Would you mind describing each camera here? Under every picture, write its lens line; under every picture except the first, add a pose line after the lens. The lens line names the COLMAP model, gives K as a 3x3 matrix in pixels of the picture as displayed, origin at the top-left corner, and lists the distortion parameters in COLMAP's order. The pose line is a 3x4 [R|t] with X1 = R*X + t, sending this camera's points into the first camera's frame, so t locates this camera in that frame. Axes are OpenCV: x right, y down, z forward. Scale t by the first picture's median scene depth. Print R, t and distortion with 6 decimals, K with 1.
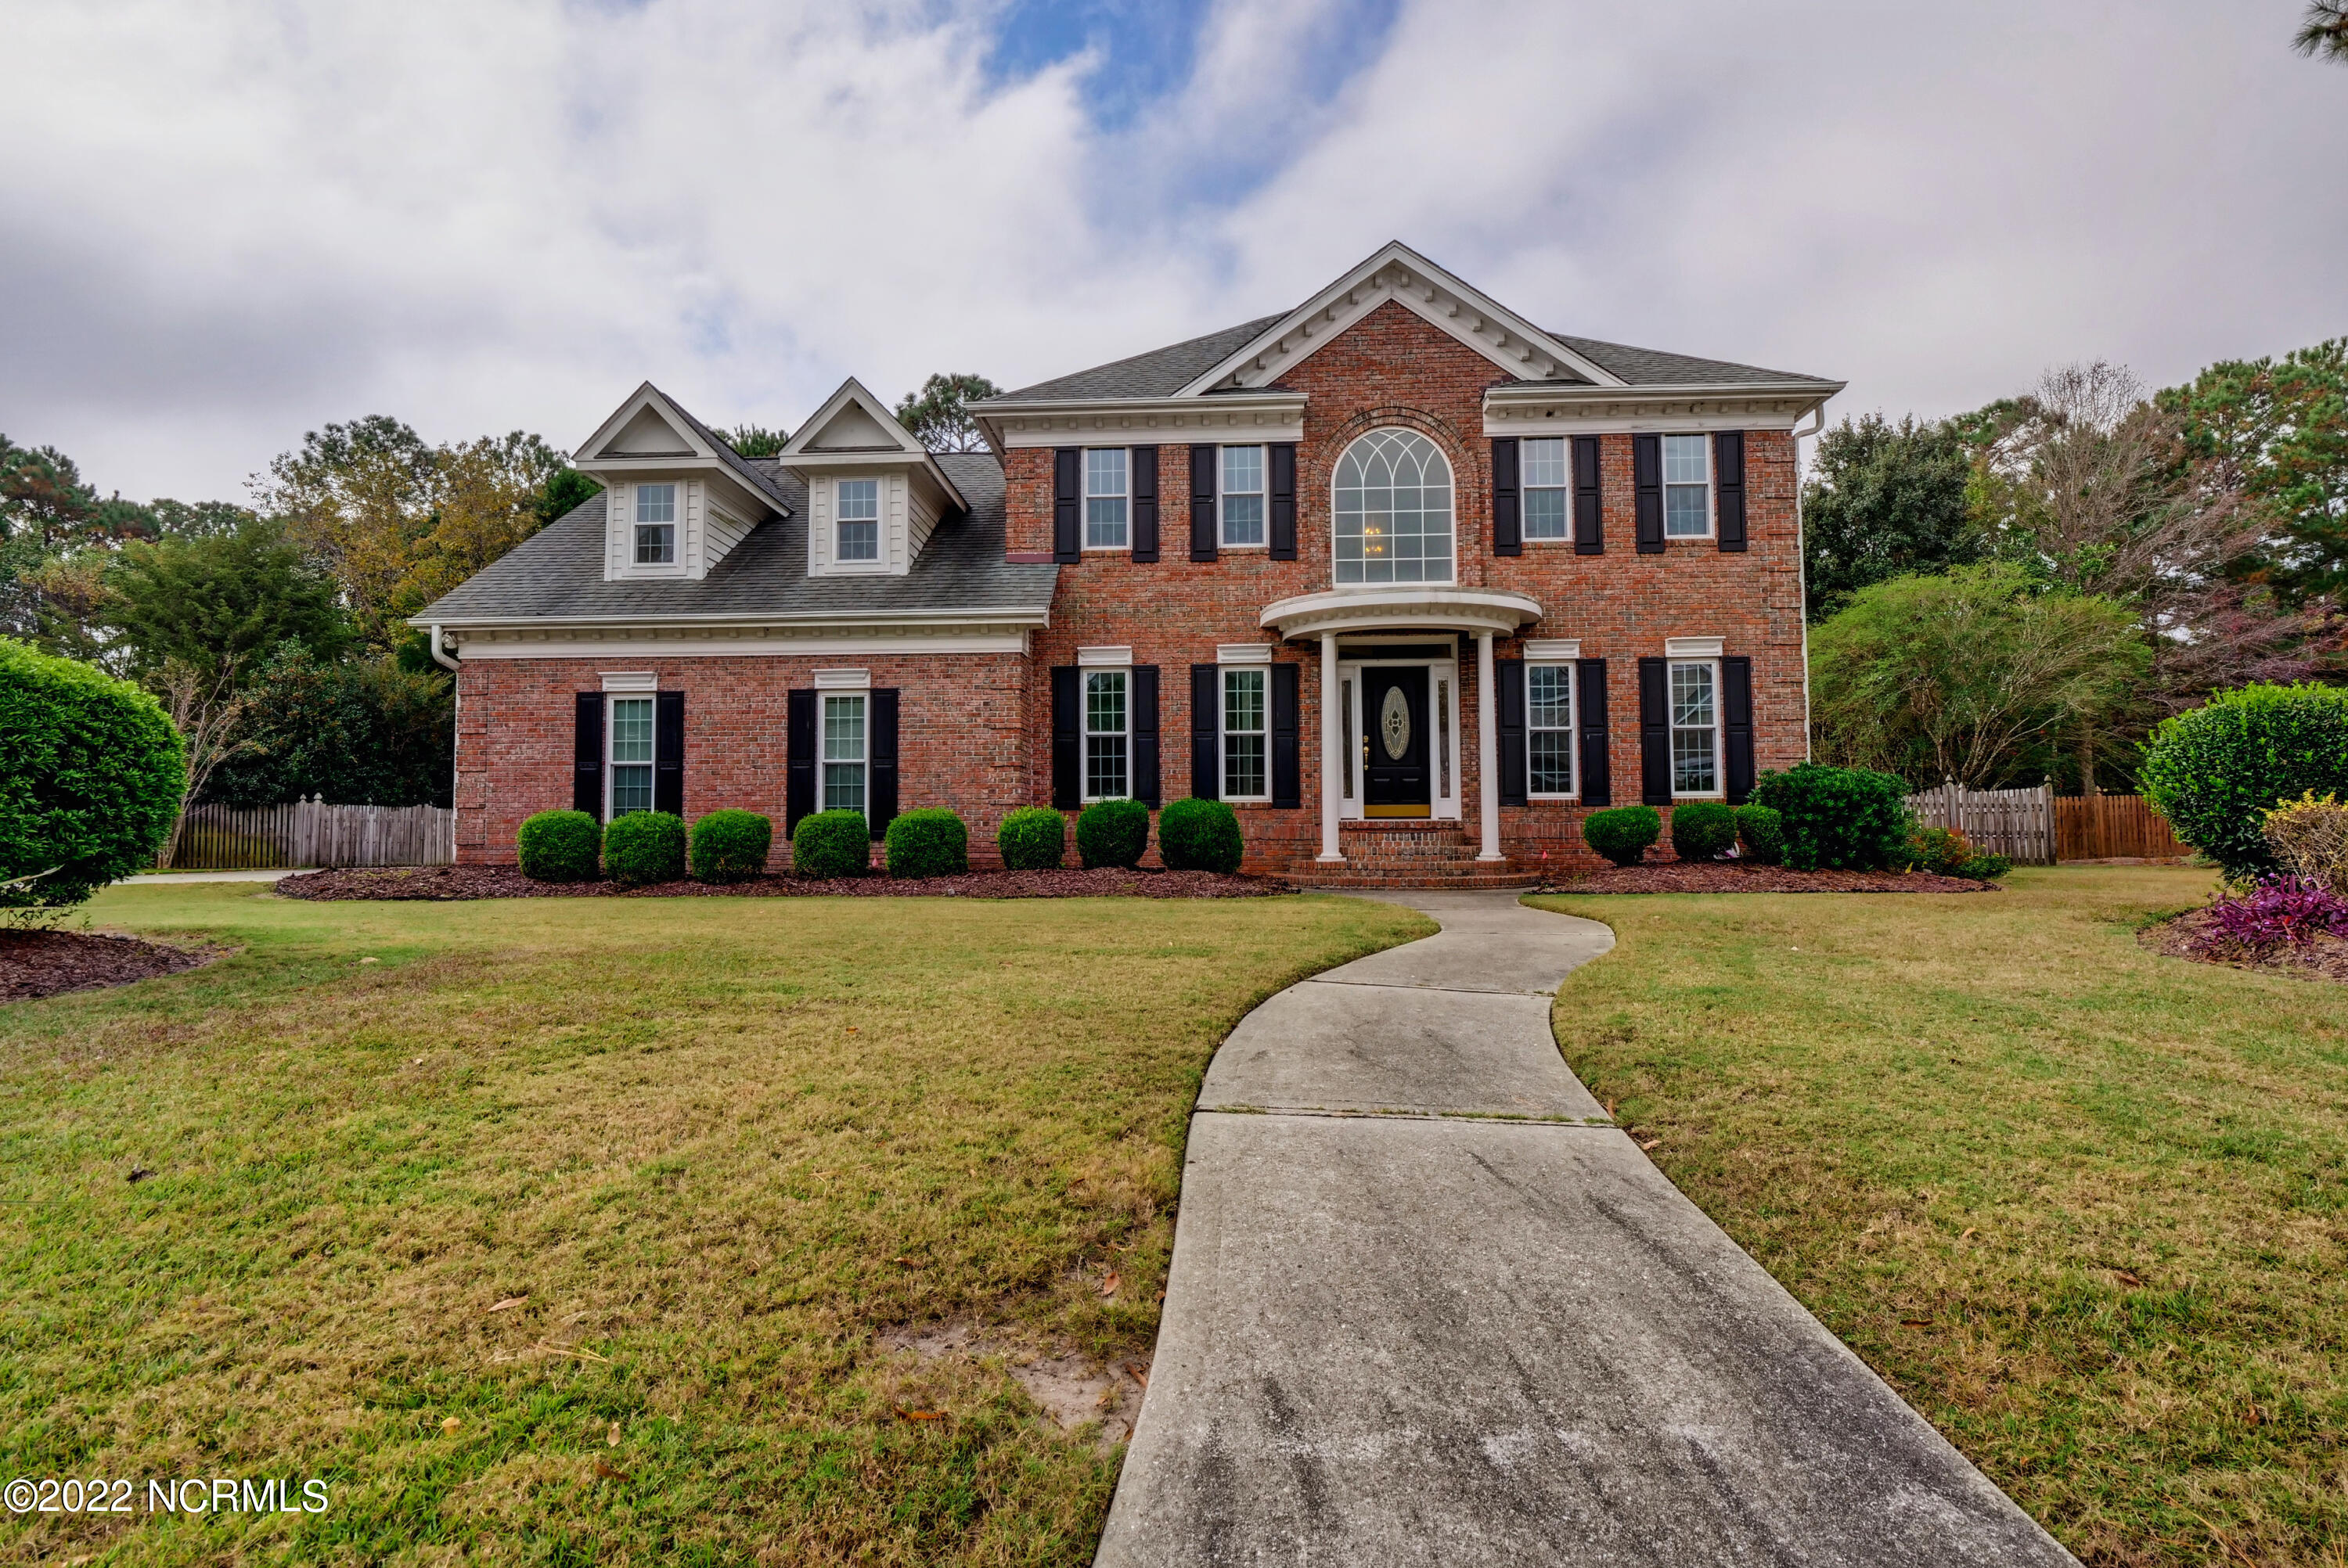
lens RADIAL K [[1197.2, 0, 1181.6], [0, 1197.2, 792.0], [0, 0, 1]] dist [-0.000342, -0.000031]
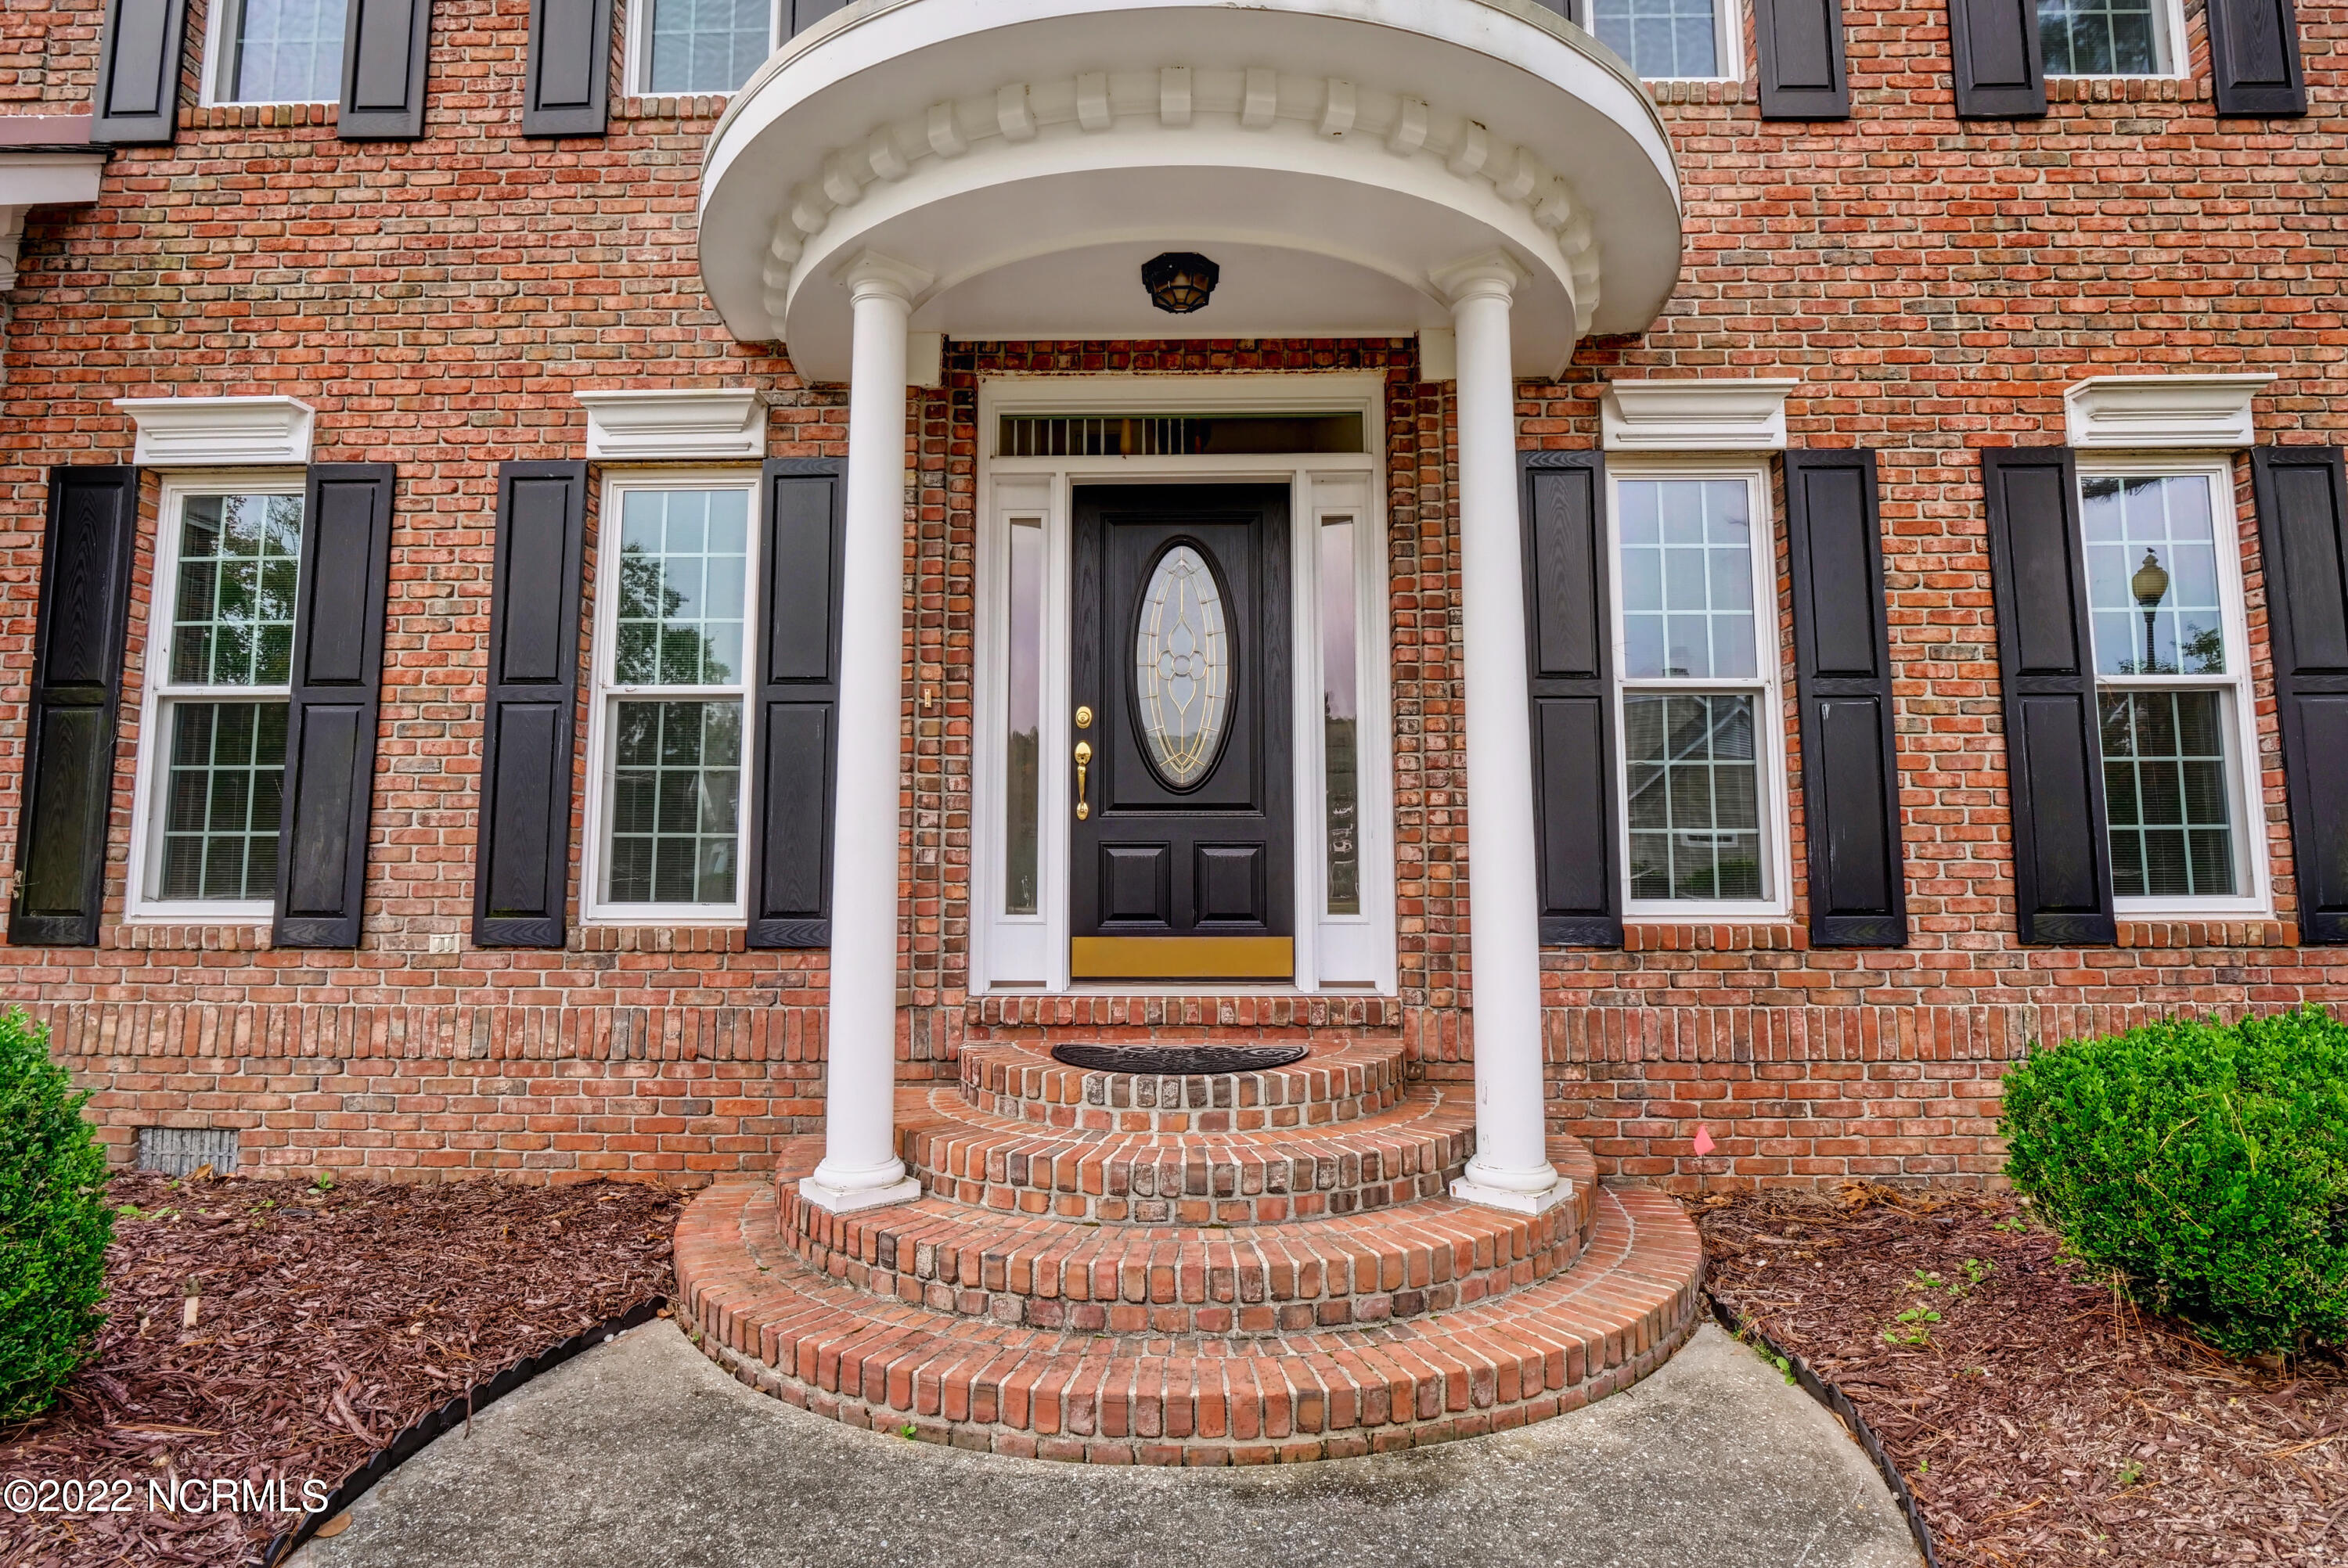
lens RADIAL K [[1139.4, 0, 1166.5], [0, 1139.4, 776.6], [0, 0, 1]] dist [-0.012438, -0.001986]
pose [[0.998933, 0.005918, 0.045796, 0.165240], [-0.004824, 0.999701, -0.023960, -0.022362], [-0.045924, 0.023713, 0.998663, 0.726830]]
